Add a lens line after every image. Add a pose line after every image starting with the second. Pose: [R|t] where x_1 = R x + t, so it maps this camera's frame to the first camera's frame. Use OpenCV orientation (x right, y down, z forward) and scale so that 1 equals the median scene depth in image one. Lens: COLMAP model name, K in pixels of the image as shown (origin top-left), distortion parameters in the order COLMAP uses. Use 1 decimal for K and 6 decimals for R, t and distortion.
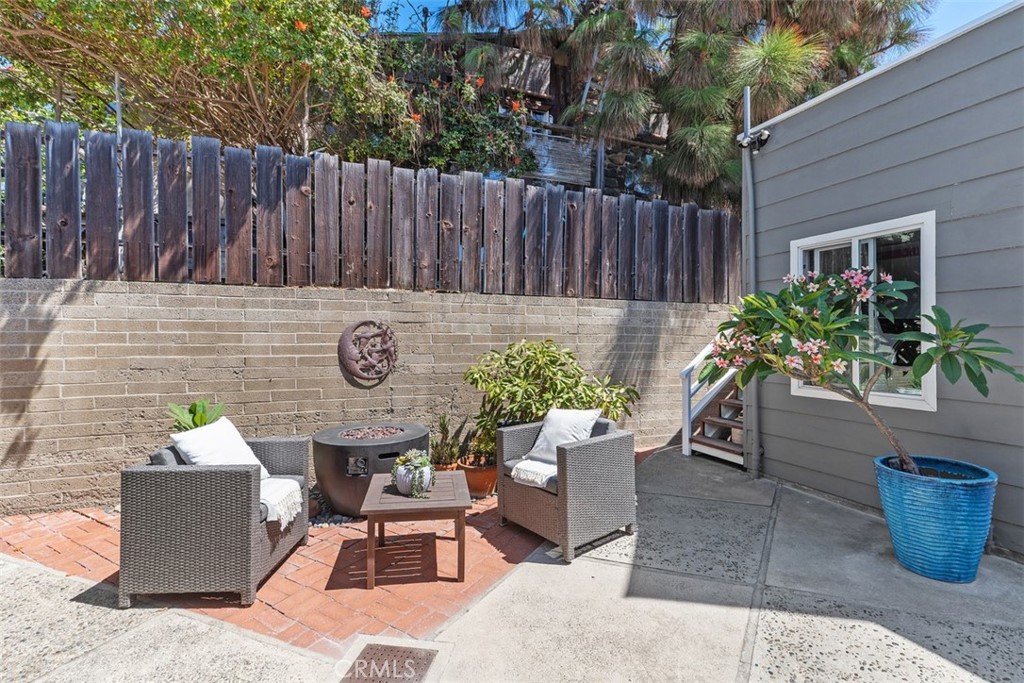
lens RADIAL K [[468.6, 0, 509.4], [0, 468.6, 339.0], [0, 0, 1]] dist [0.004164, -0.002618]
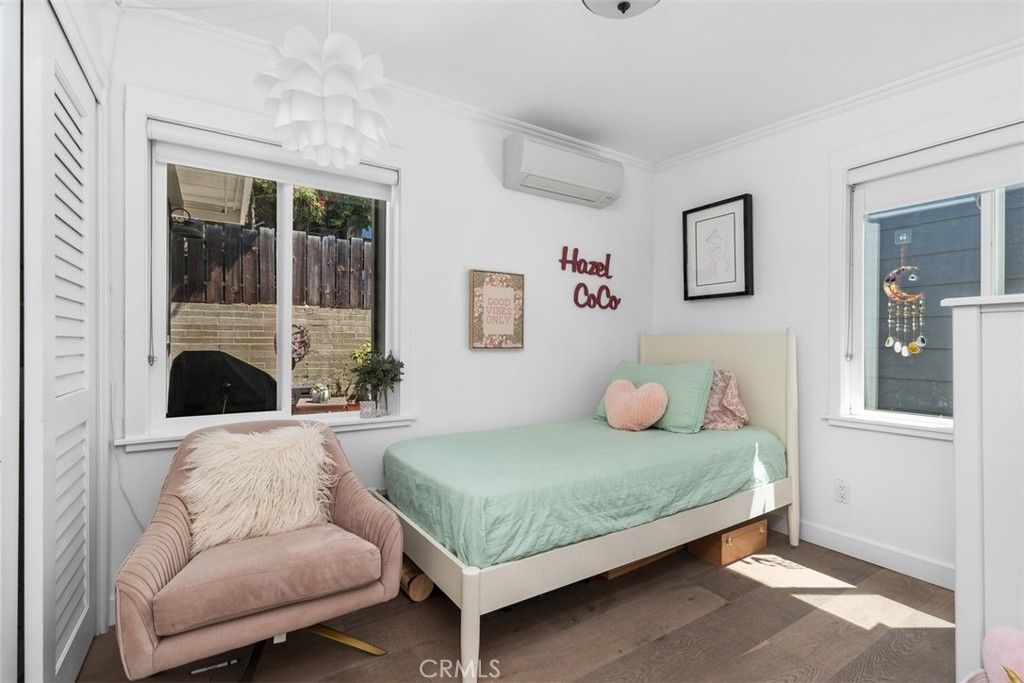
lens RADIAL K [[468.6, 0, 517.1], [0, 468.6, 344.6], [0, 0, 1]] dist [0.004164, -0.002618]
pose [[0.978994, 0.002422, 0.203875, 0.156784], [-0.003819, 0.999972, 0.006460, 0.021010], [-0.203853, -0.007102, 0.978976, -0.855533]]
